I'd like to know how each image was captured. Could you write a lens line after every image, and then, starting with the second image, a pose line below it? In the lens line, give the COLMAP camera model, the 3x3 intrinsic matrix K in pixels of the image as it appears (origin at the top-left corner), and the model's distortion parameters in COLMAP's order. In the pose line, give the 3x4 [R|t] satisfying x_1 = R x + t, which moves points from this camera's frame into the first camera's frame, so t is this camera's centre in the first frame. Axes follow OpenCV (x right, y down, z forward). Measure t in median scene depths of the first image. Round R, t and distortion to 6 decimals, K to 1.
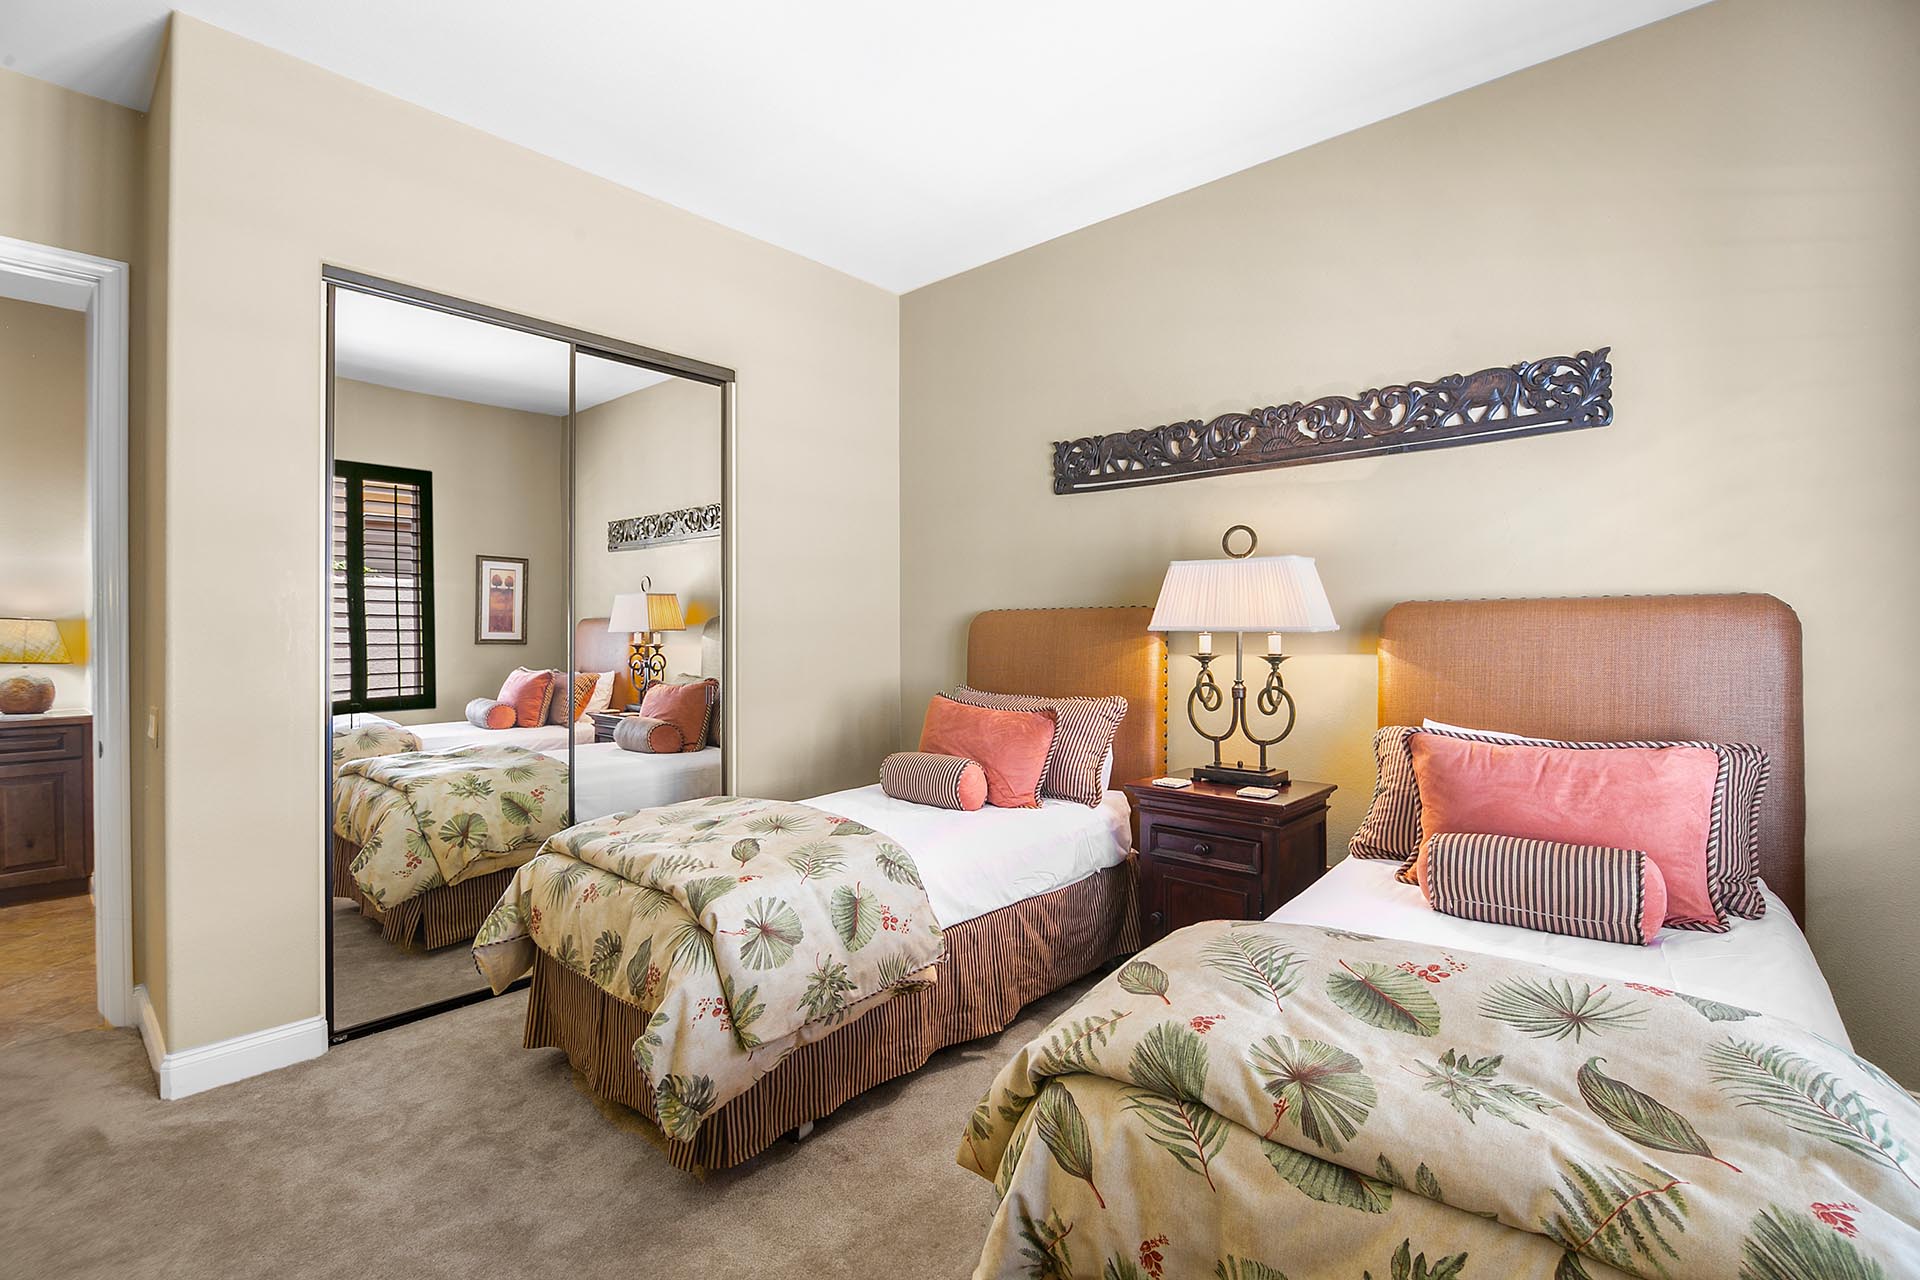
lens RADIAL K [[870.4, 0, 956.5], [0, 870.4, 632.1], [0, 0, 1]] dist [-0.012670, -0.000942]
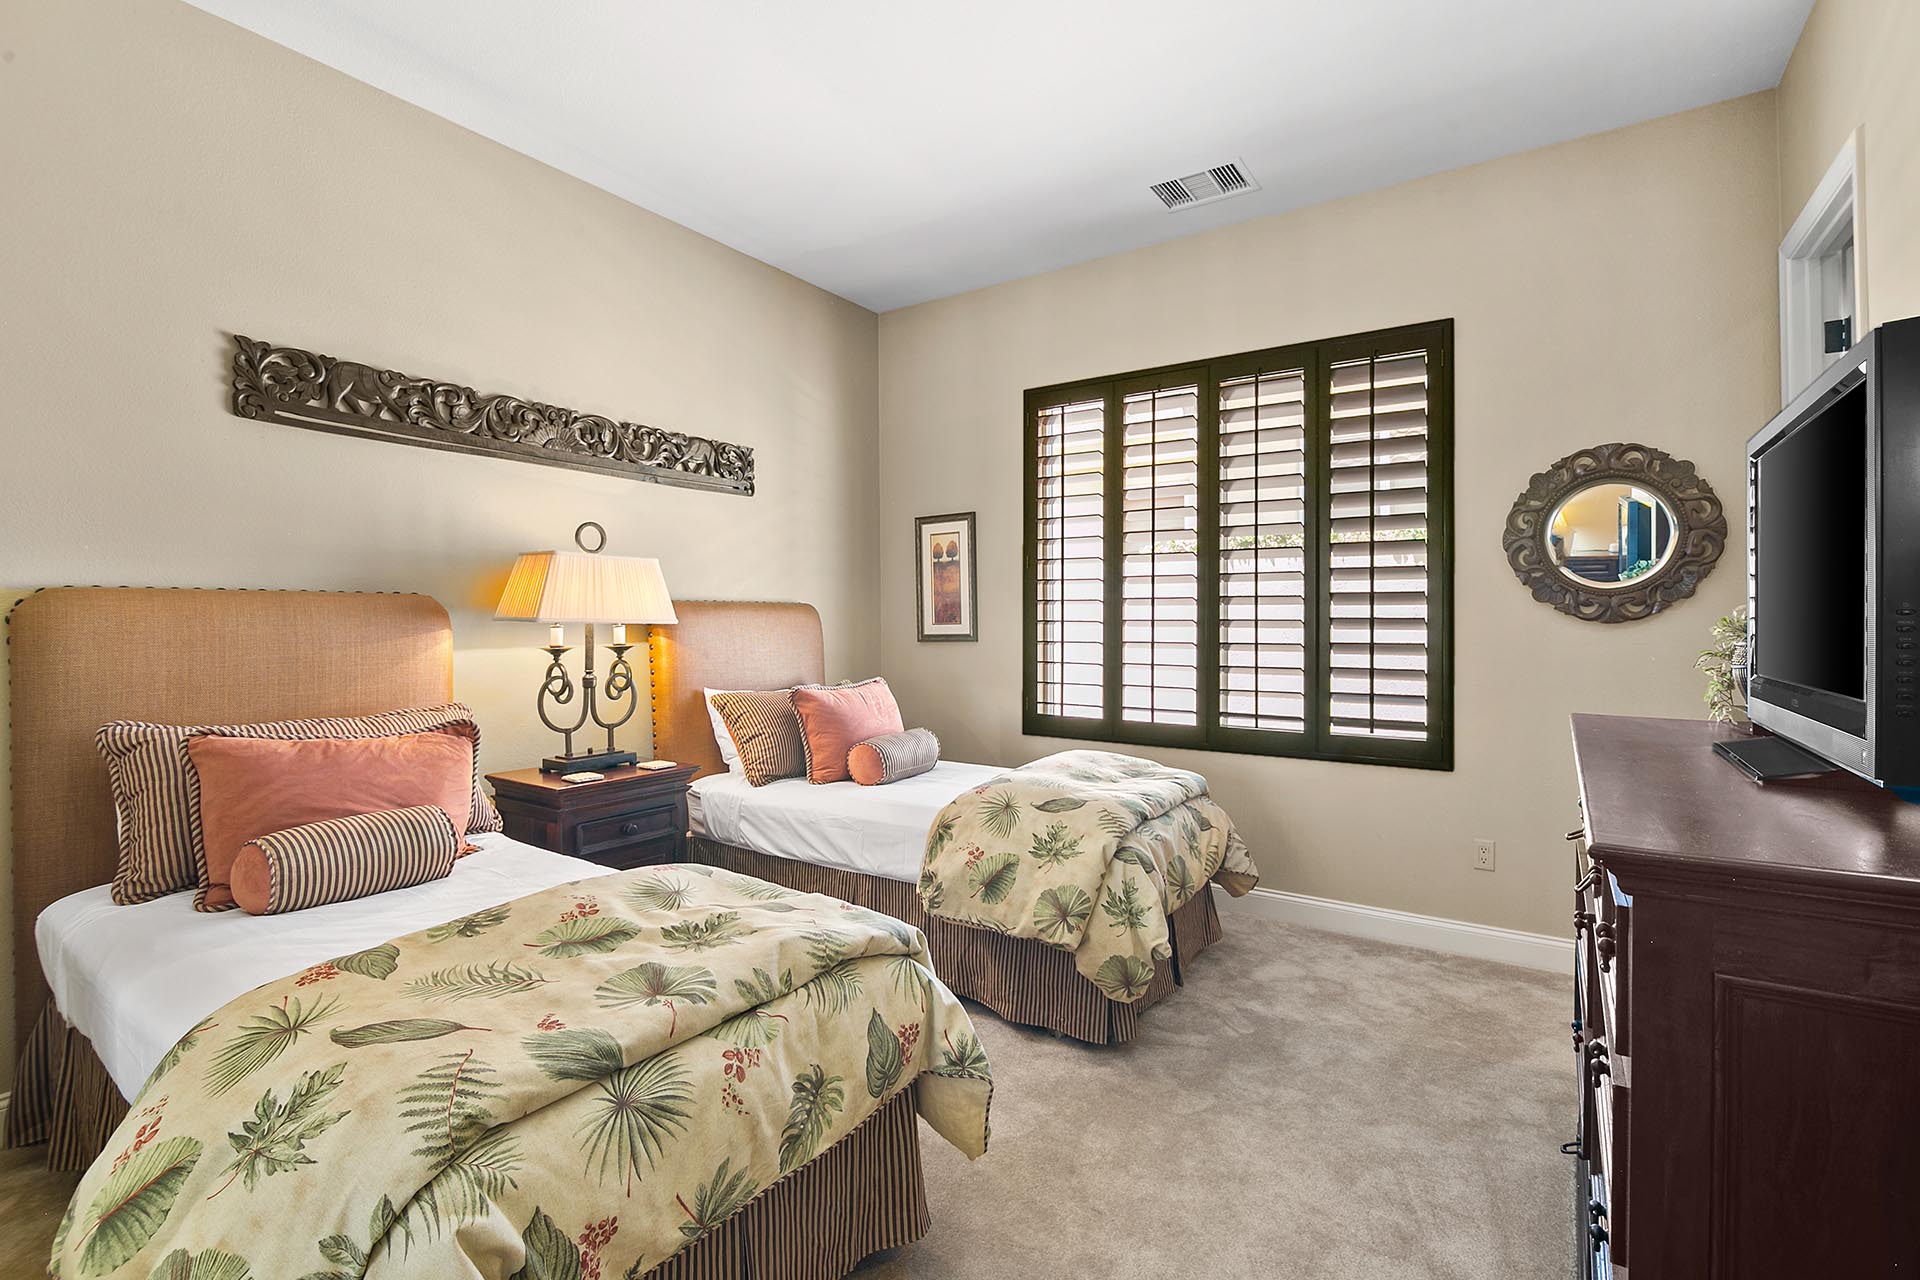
lens RADIAL K [[870.4, 0, 957.4], [0, 870.4, 635.0], [0, 0, 1]] dist [-0.012670, -0.000942]
pose [[-0.114054, -0.011976, 0.993402, -0.760318], [-0.000330, 0.999928, 0.012017, 0.000146], [-0.993475, 0.001042, -0.114049, 0.679193]]
